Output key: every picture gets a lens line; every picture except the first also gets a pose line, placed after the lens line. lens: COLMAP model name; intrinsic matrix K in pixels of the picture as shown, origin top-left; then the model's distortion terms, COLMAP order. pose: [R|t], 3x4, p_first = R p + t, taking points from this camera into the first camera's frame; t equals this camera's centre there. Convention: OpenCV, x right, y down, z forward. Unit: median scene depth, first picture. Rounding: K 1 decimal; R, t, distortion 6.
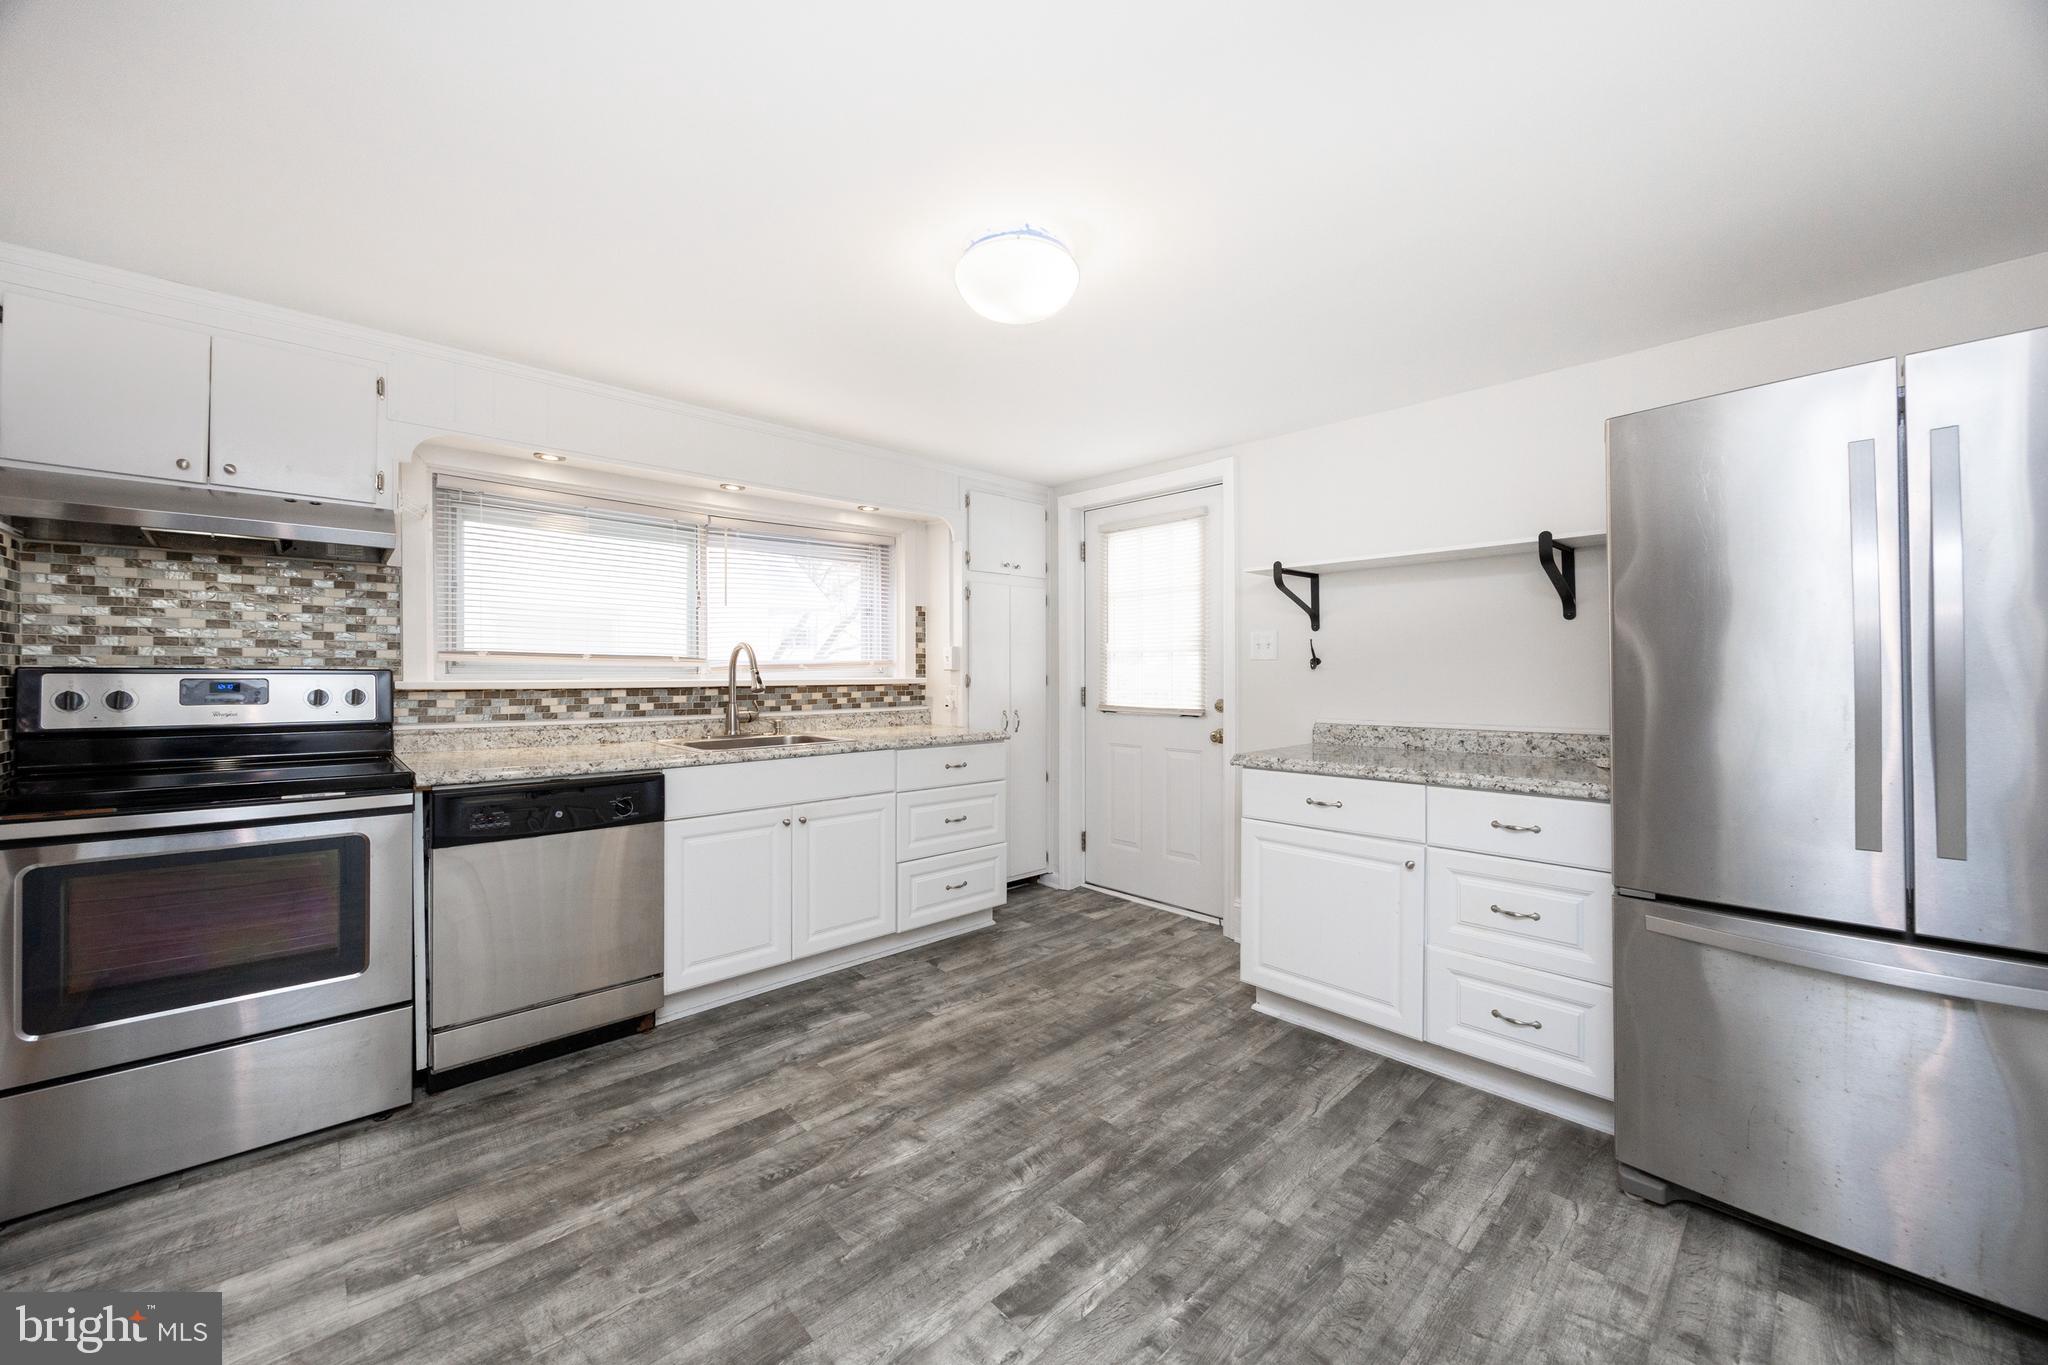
lens RADIAL K [[772.0, 0, 1022.2], [0, 772.0, 680.6], [0, 0, 1]] dist [-0.005425, 0.000175]
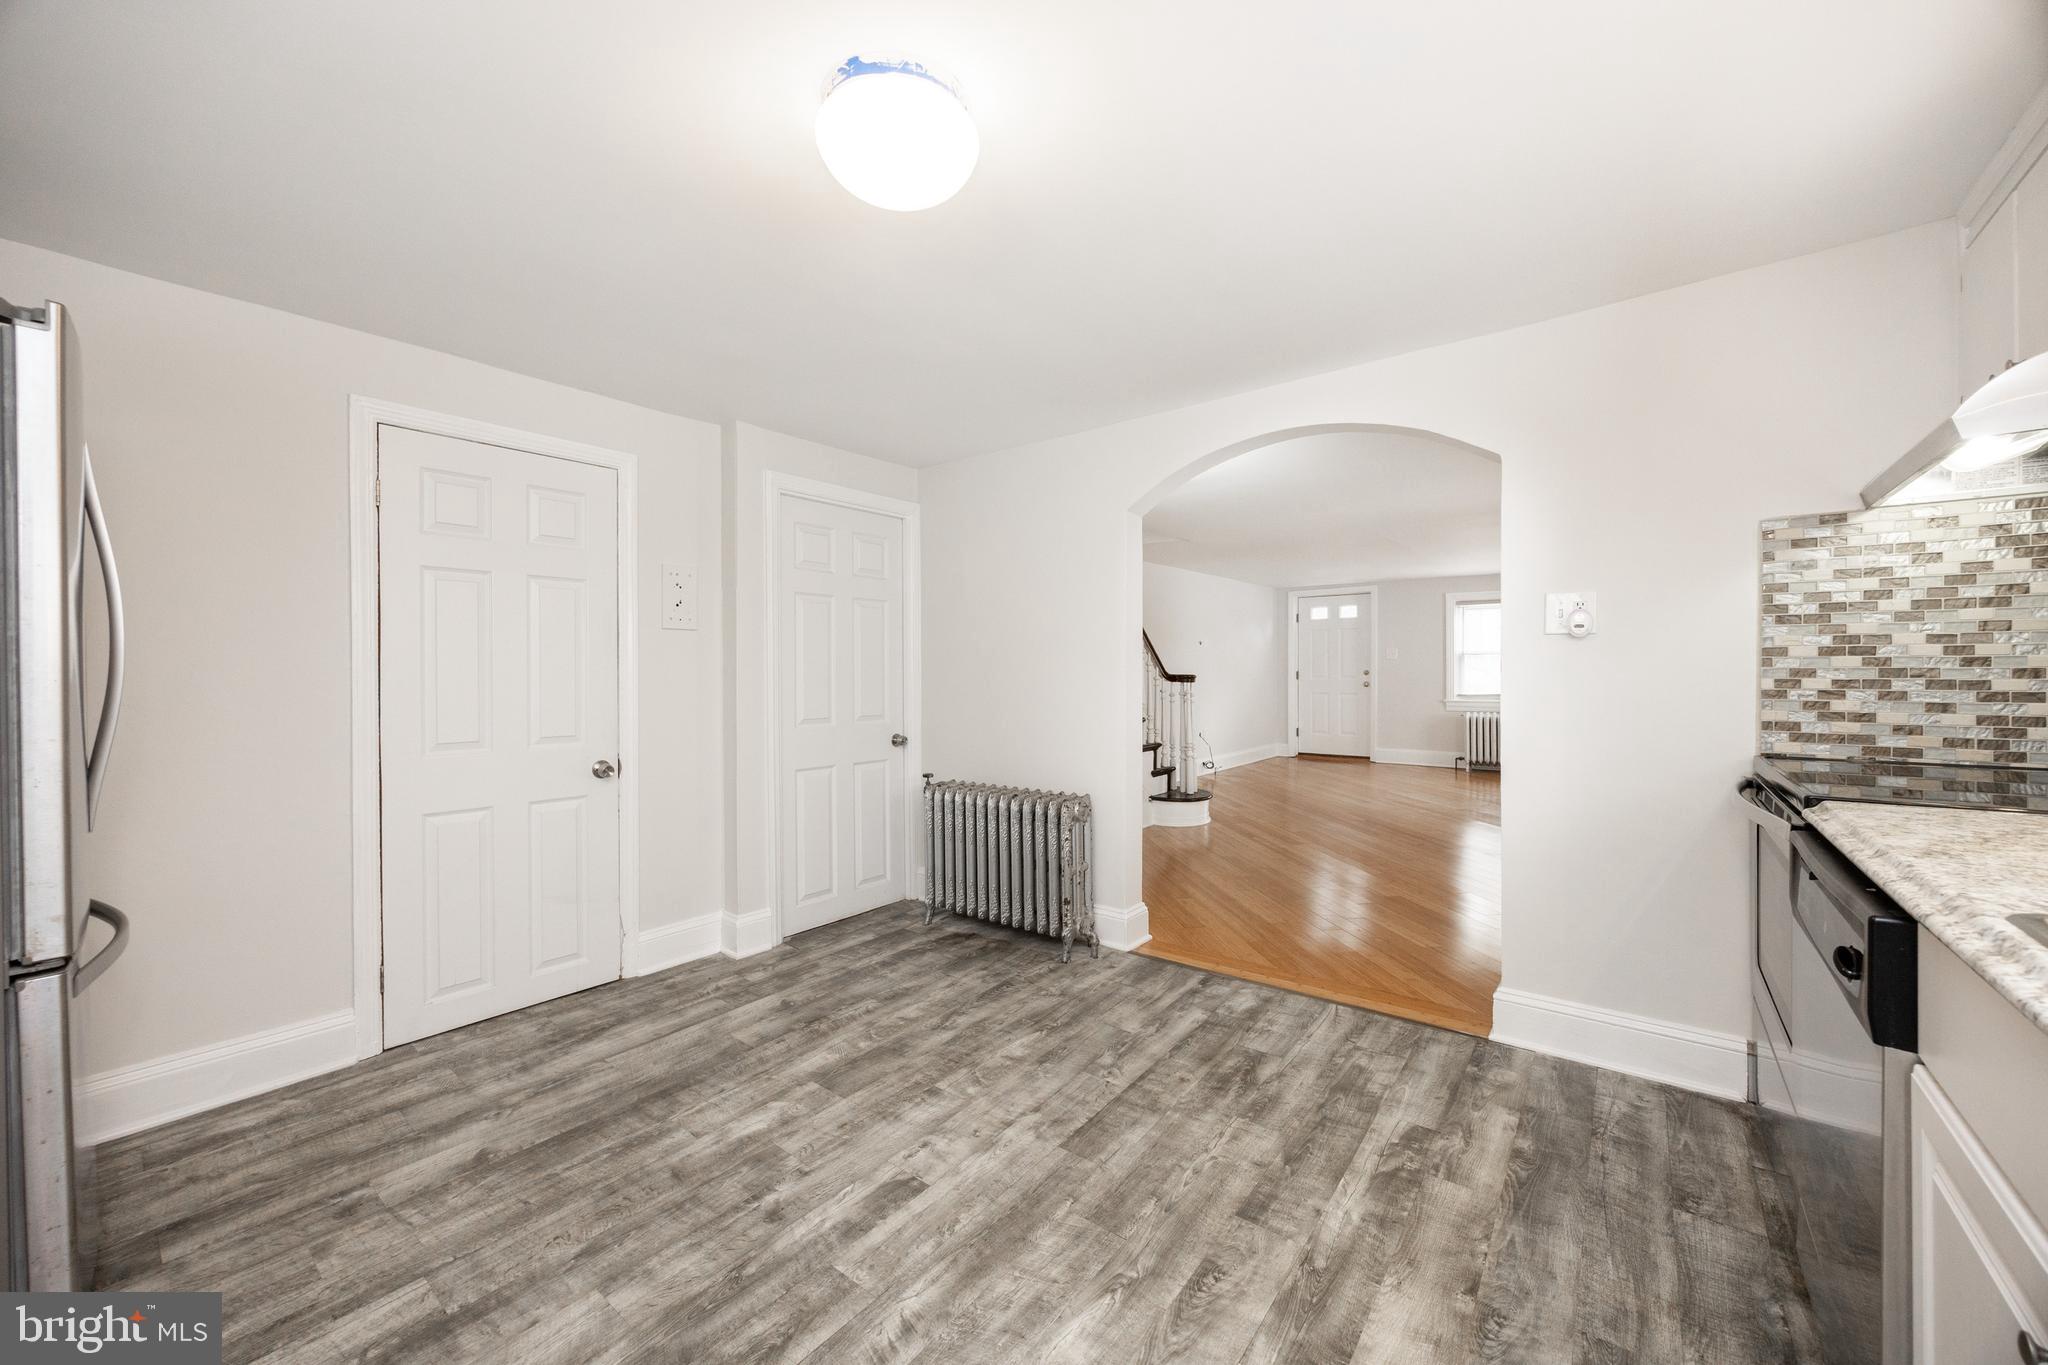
lens RADIAL K [[771.2, 0, 1026.7], [0, 771.2, 682.9], [0, 0, 1]] dist [-0.002962, -0.000043]
pose [[-0.988841, 0.009656, -0.148663, -0.011155], [0.006092, 0.999683, 0.024410, -0.001439], [0.148851, 0.023232, -0.988587, 1.294378]]
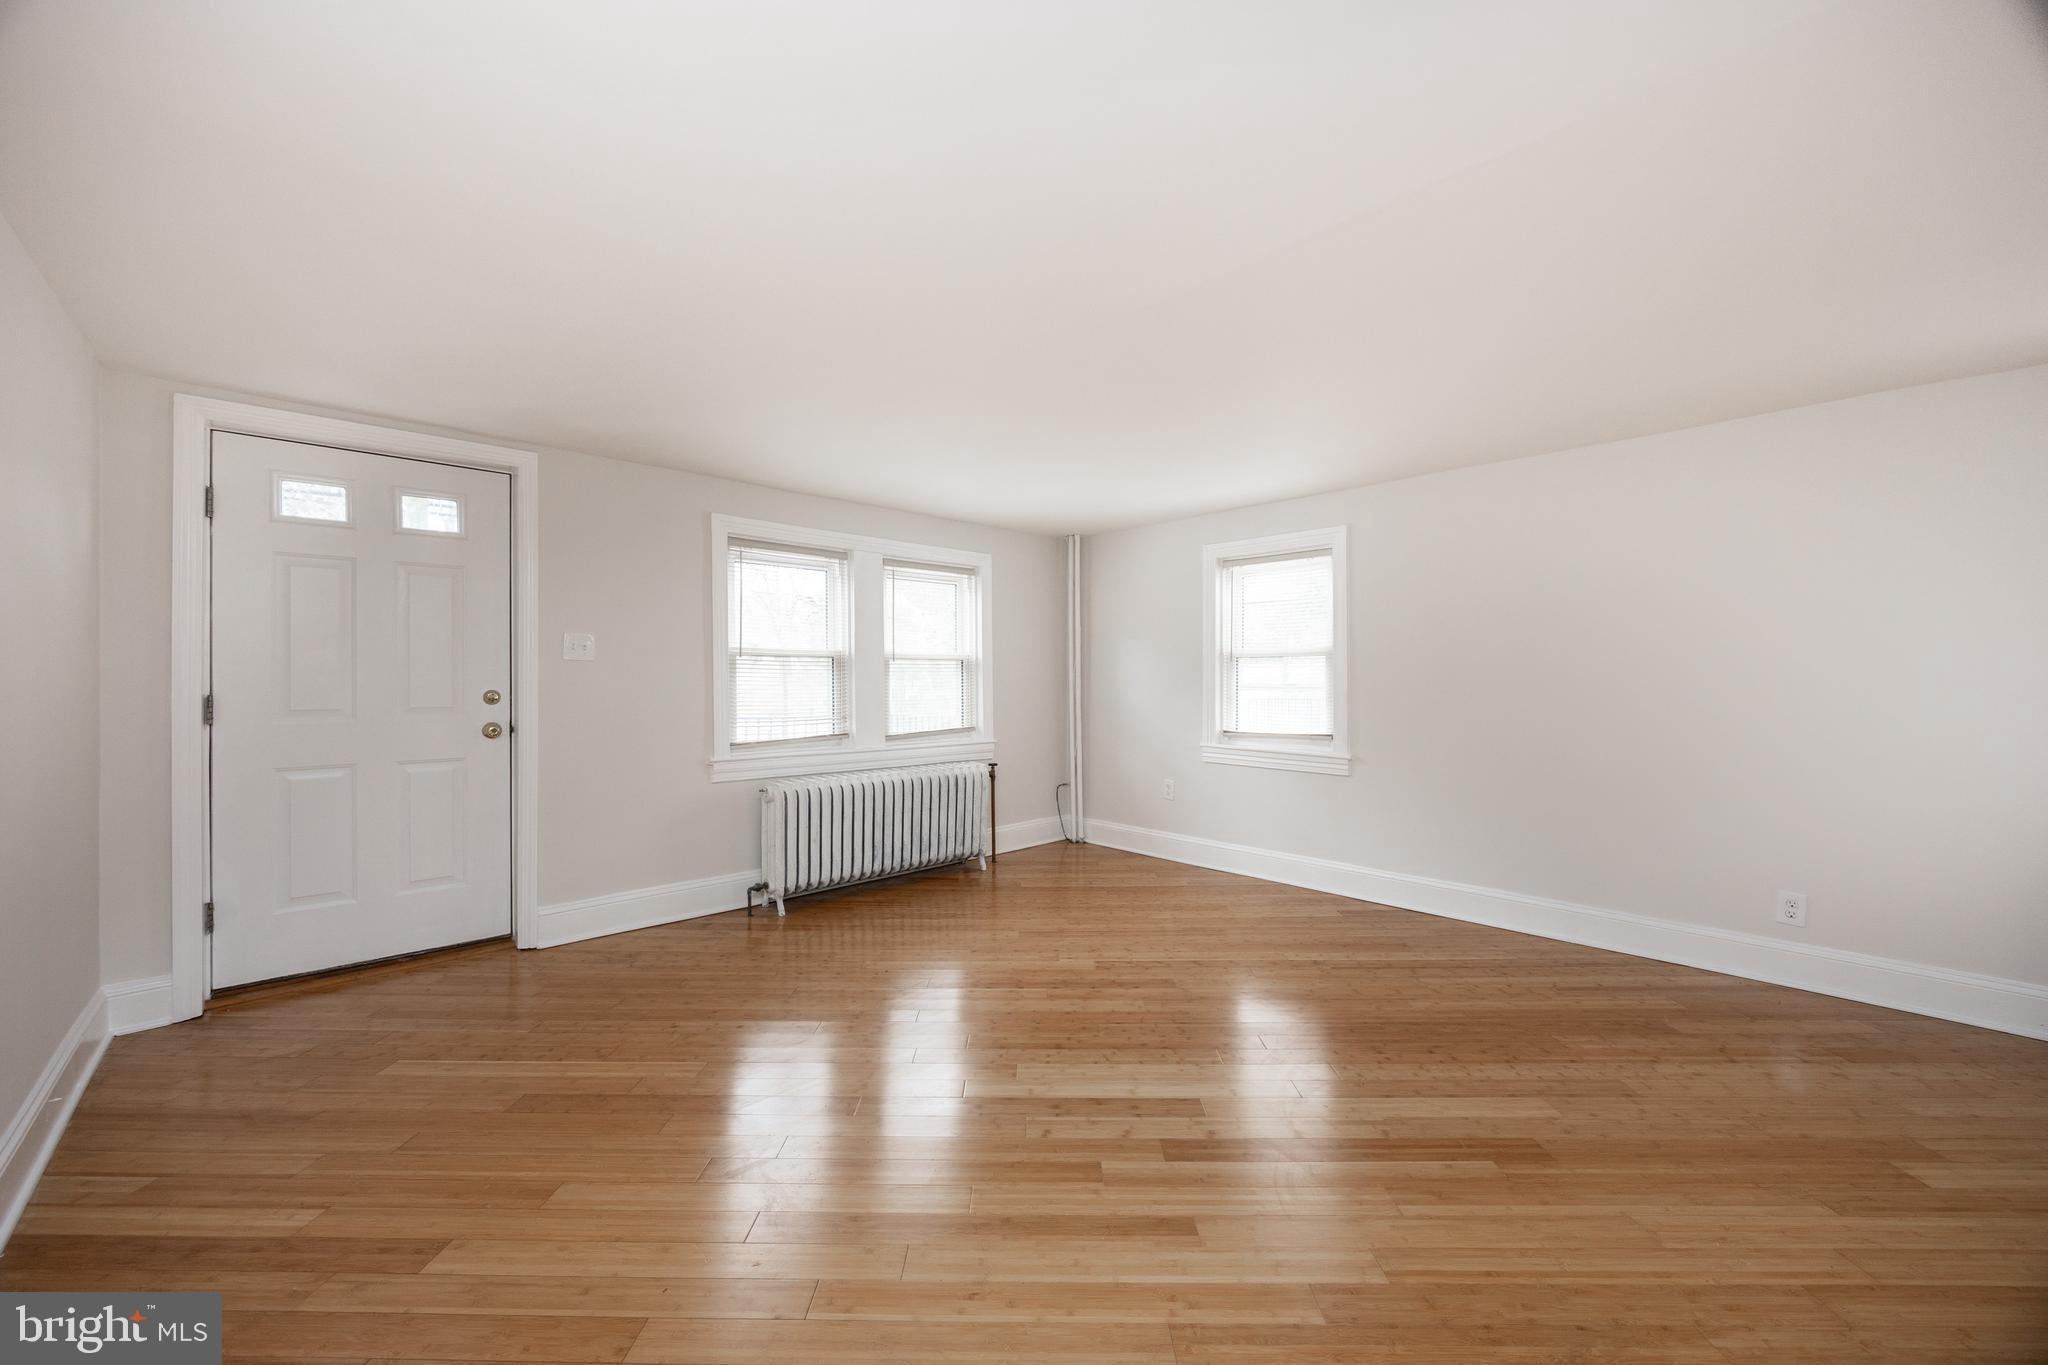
lens RADIAL K [[772.0, 0, 1022.2], [0, 772.0, 680.6], [0, 0, 1]] dist [-0.005425, 0.000175]
pose [[-0.002699, 0.001856, -0.999995, -0.904037], [-0.008198, 0.999965, 0.001878, 0.012940], [0.999963, 0.008203, -0.002684, -1.302585]]
